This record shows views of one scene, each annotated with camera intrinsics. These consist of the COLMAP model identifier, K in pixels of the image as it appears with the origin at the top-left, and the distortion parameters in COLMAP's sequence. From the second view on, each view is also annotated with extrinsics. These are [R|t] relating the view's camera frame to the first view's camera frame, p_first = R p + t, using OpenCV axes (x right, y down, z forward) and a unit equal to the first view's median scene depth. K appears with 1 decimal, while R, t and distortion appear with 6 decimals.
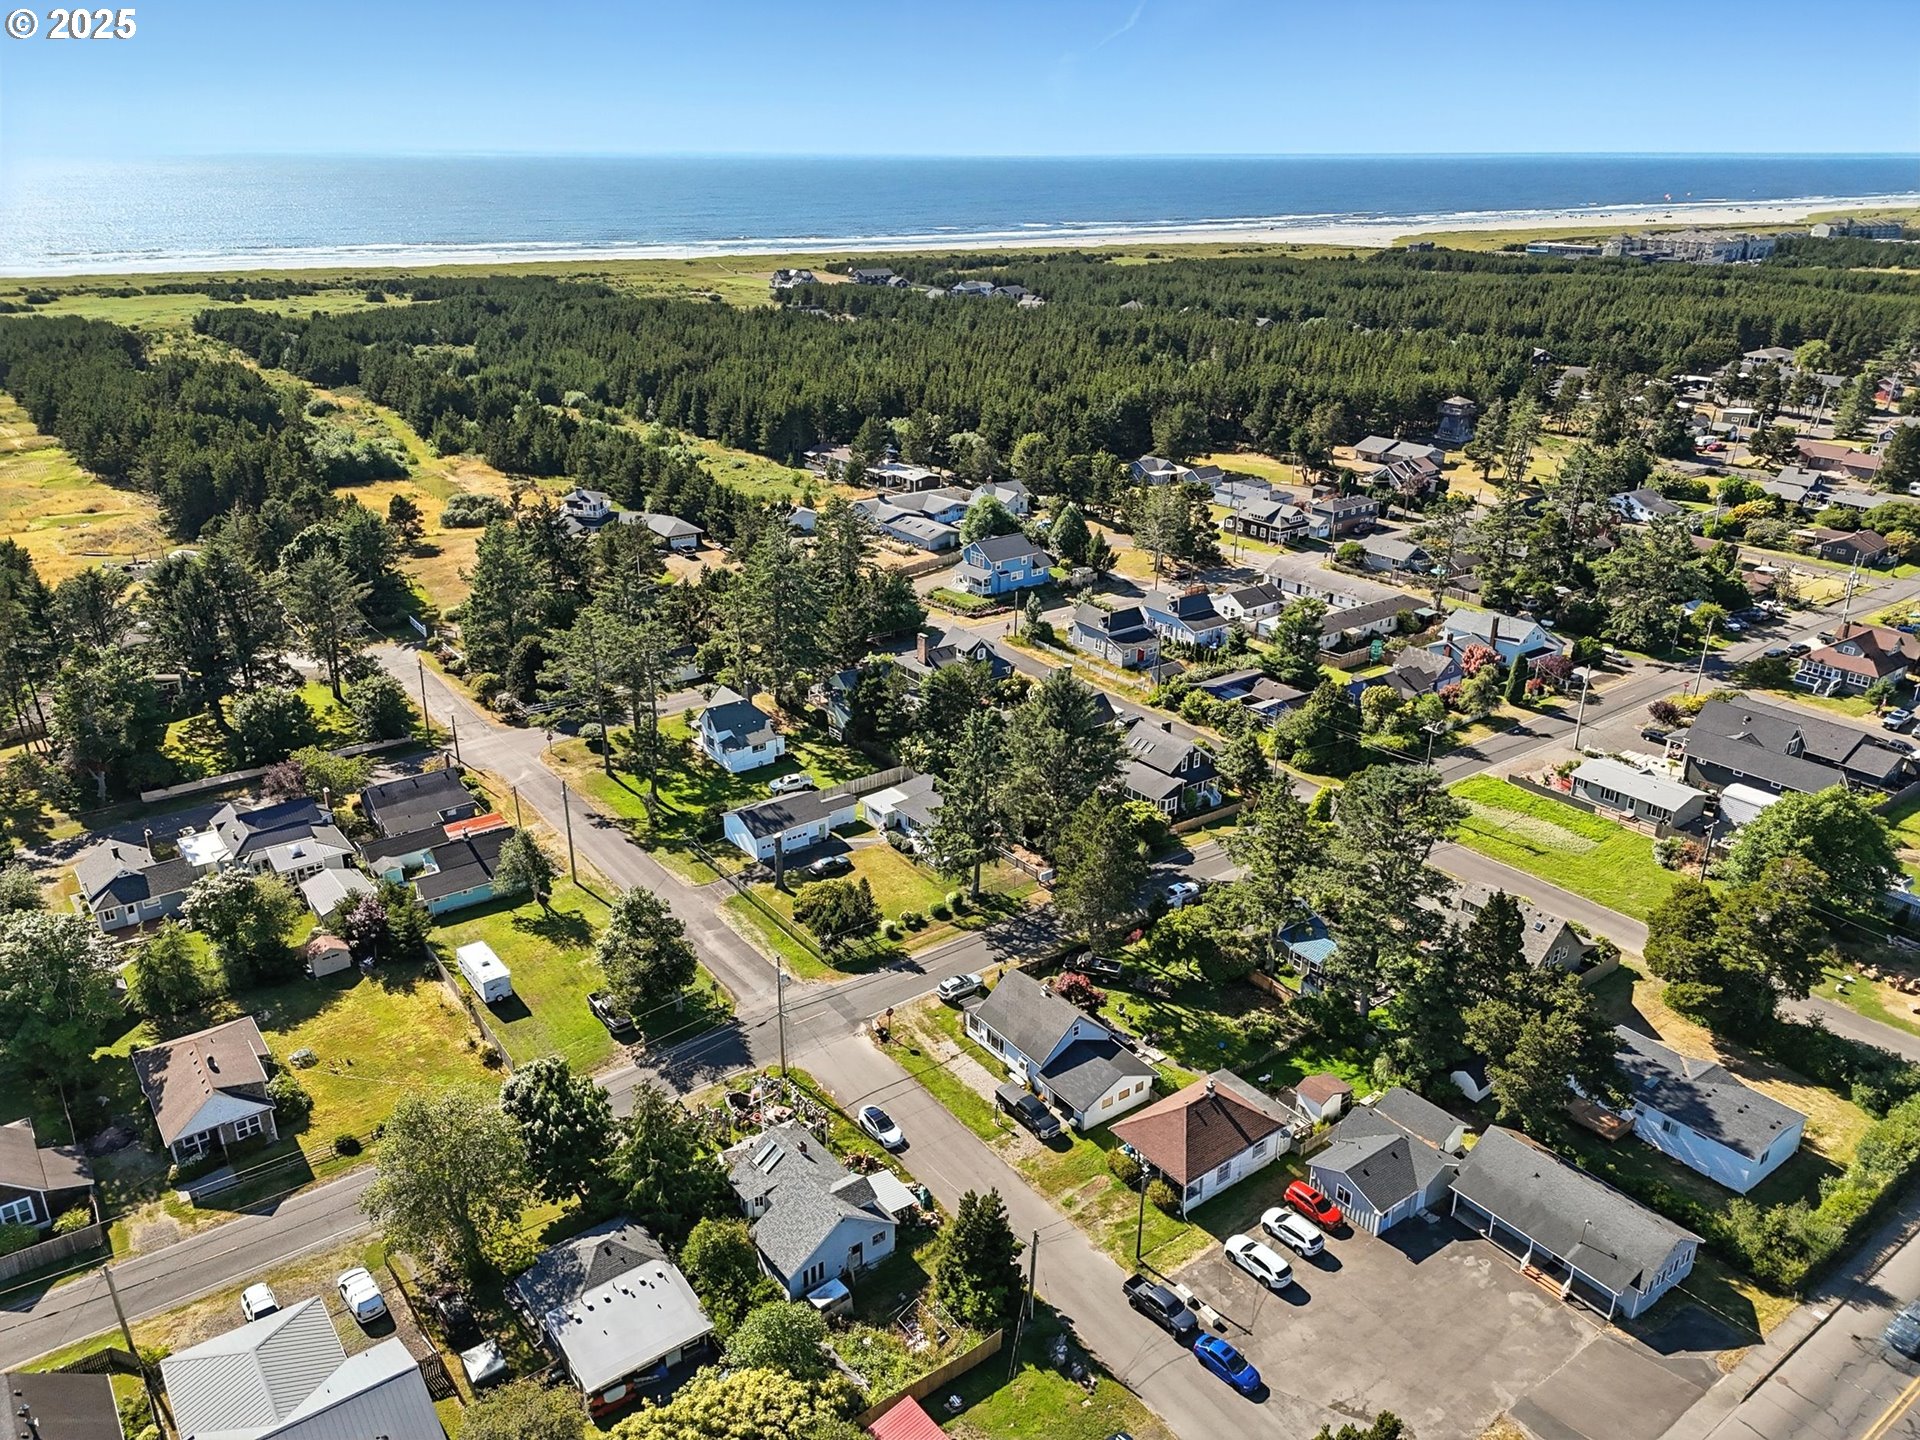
lens RADIAL K [[1436.1, 0, 960.0], [0, 1436.1, 720.0], [0, 0, 1]] dist [0.028876, -0.005012]
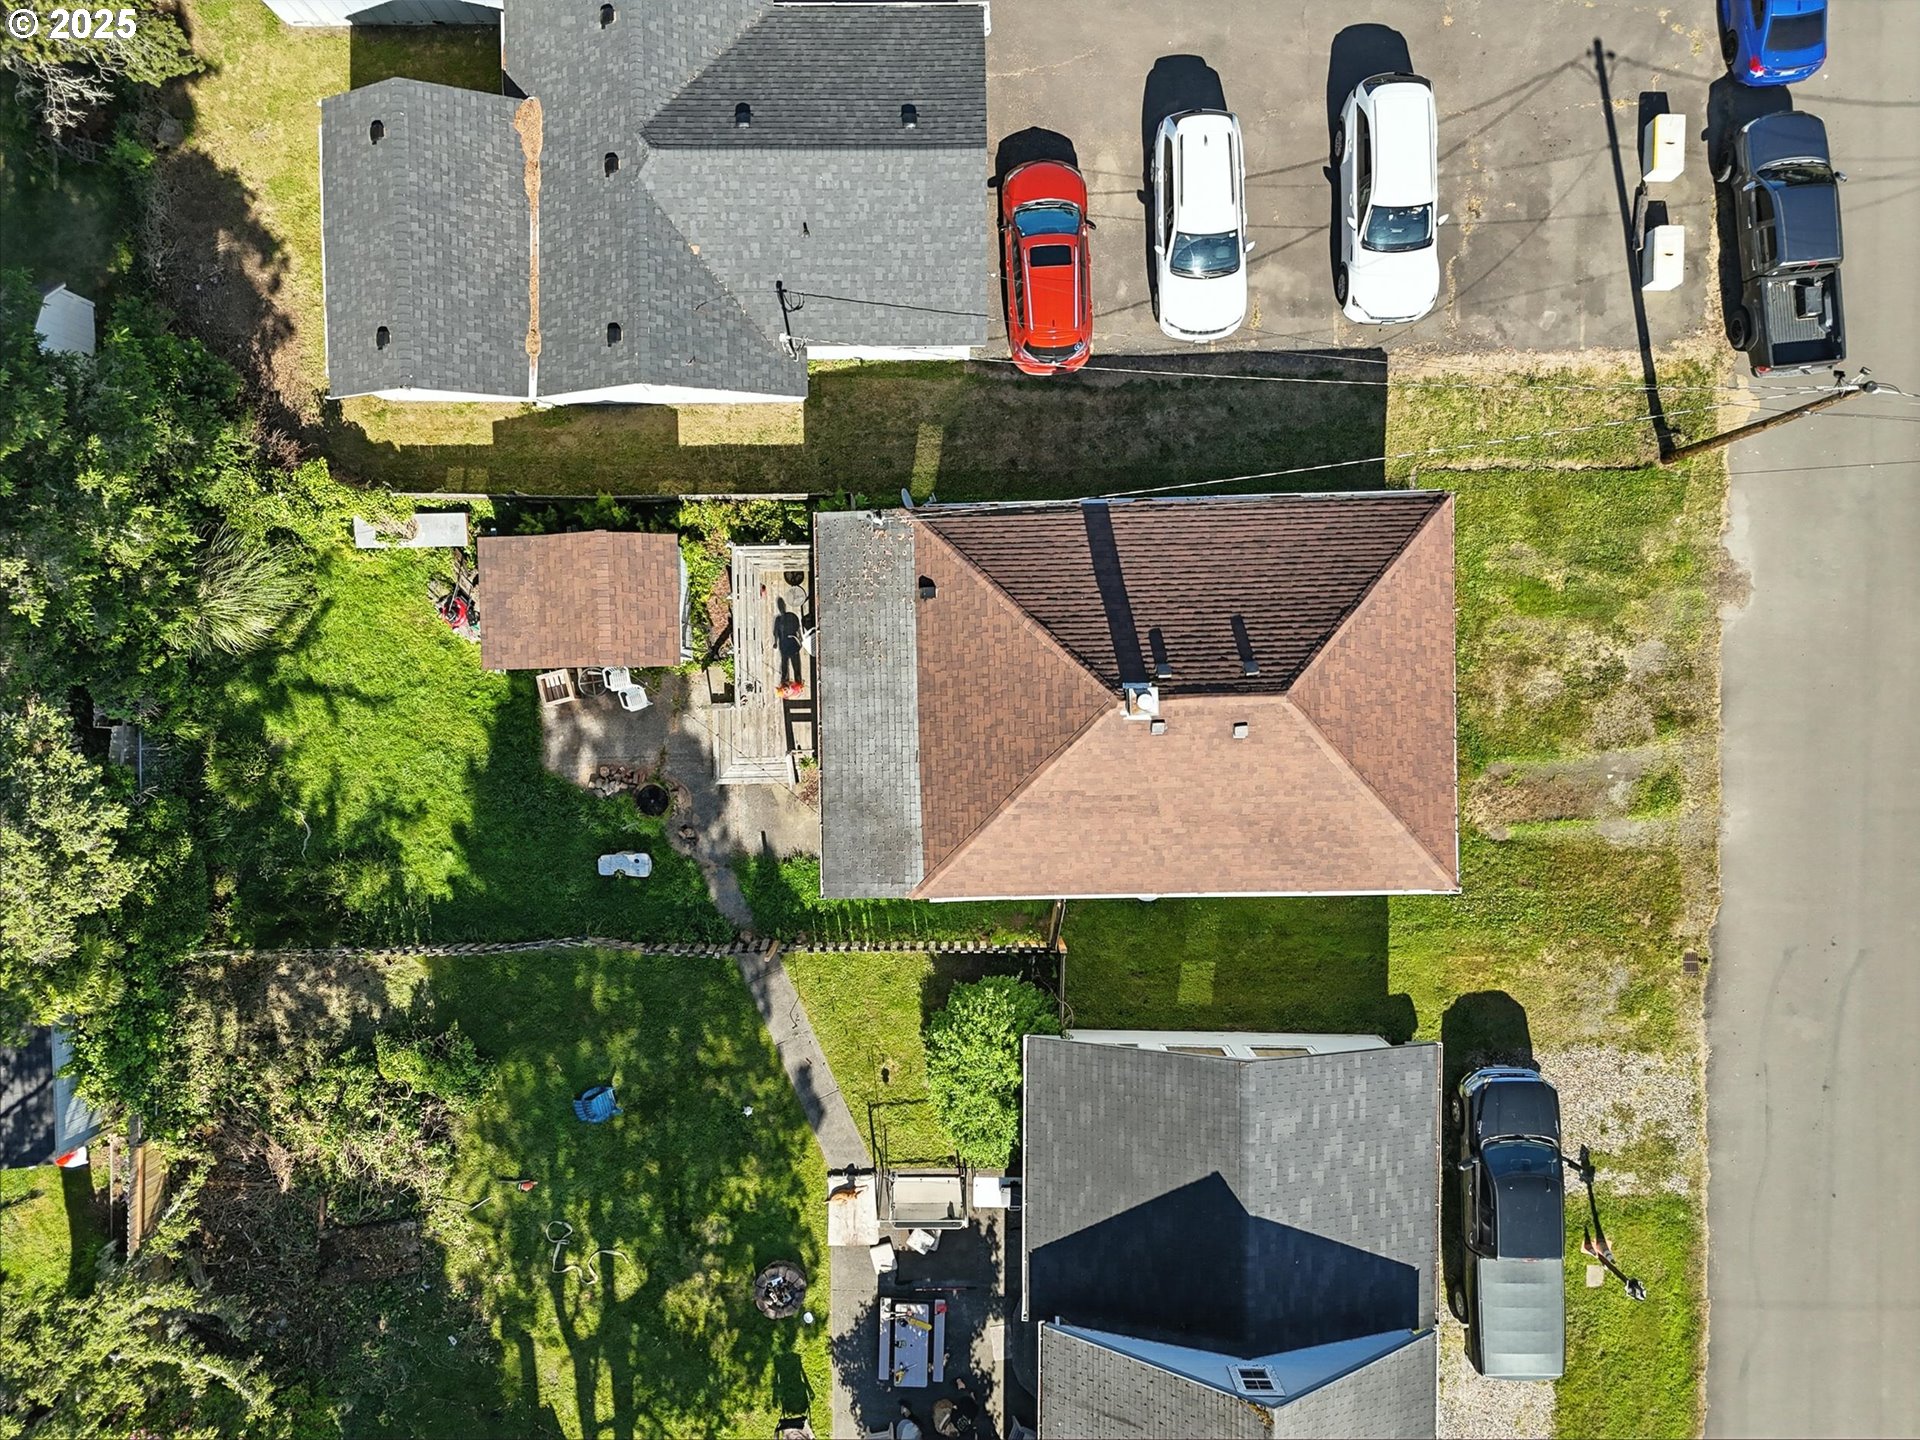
lens RADIAL K [[1436.1, 0, 960.0], [0, 1436.1, 720.0], [0, 0, 1]] dist [0.028876, -0.005012]
pose [[-0.802721, -0.596331, -0.005387, 0.176923], [0.227471, -0.314524, 0.921592, 0.024666], [-0.551268, 0.738555, 0.388123, 0.835663]]
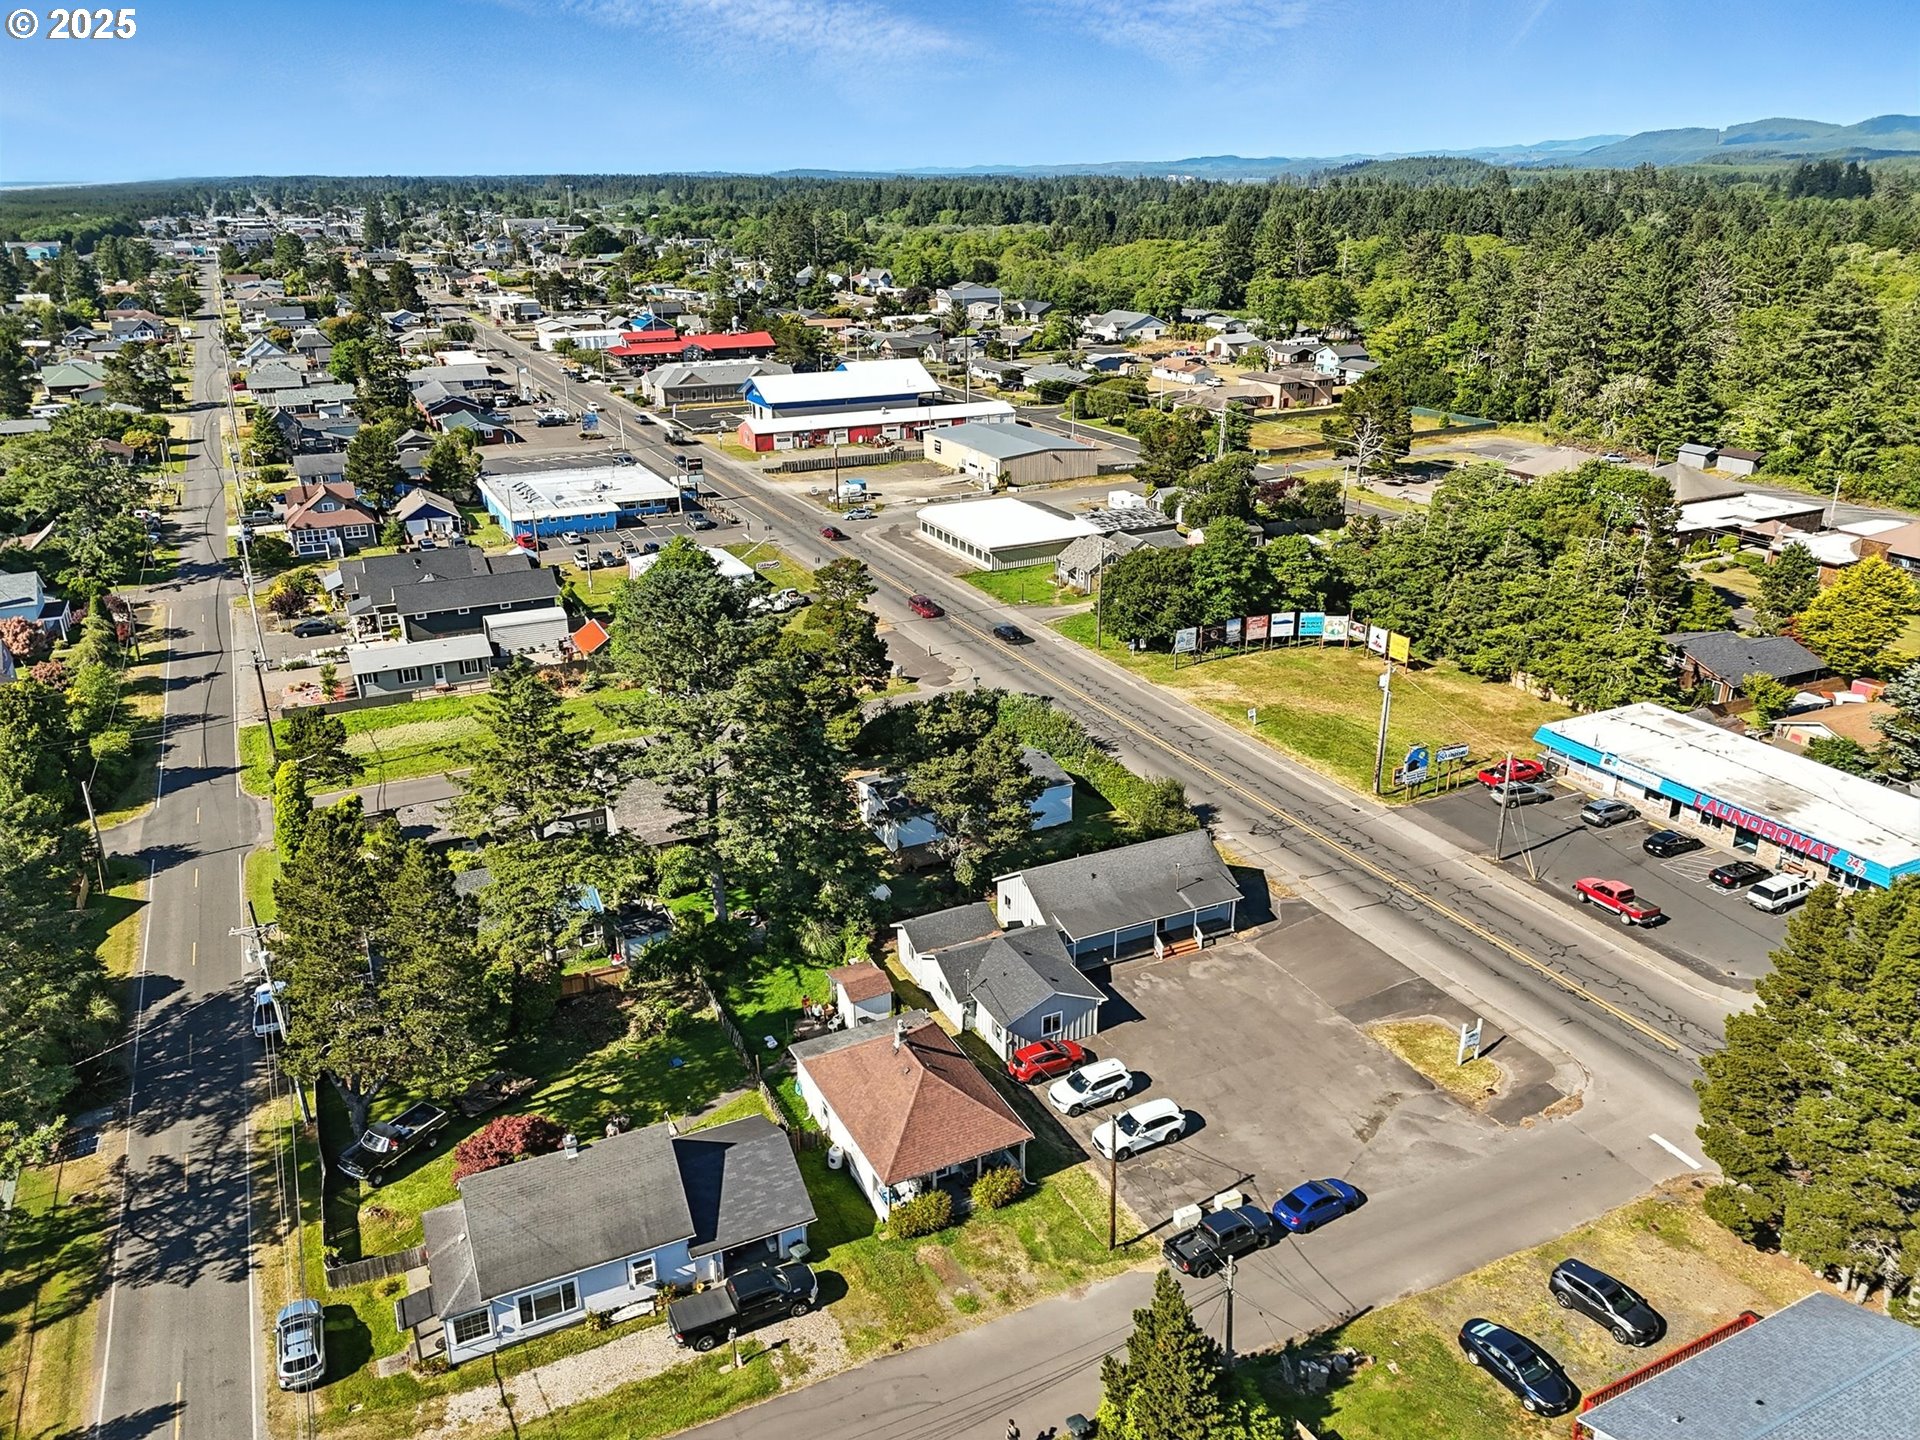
lens RADIAL K [[1411.4, 0, 960.0], [0, 1411.4, 720.0], [0, 0, 1]] dist [0.107650, -0.131950]
pose [[0.191036, -0.362663, 0.912130, -0.337170], [0.376853, 0.885129, 0.273000, -0.041279], [-0.906359, 0.291586, 0.305762, 0.657657]]
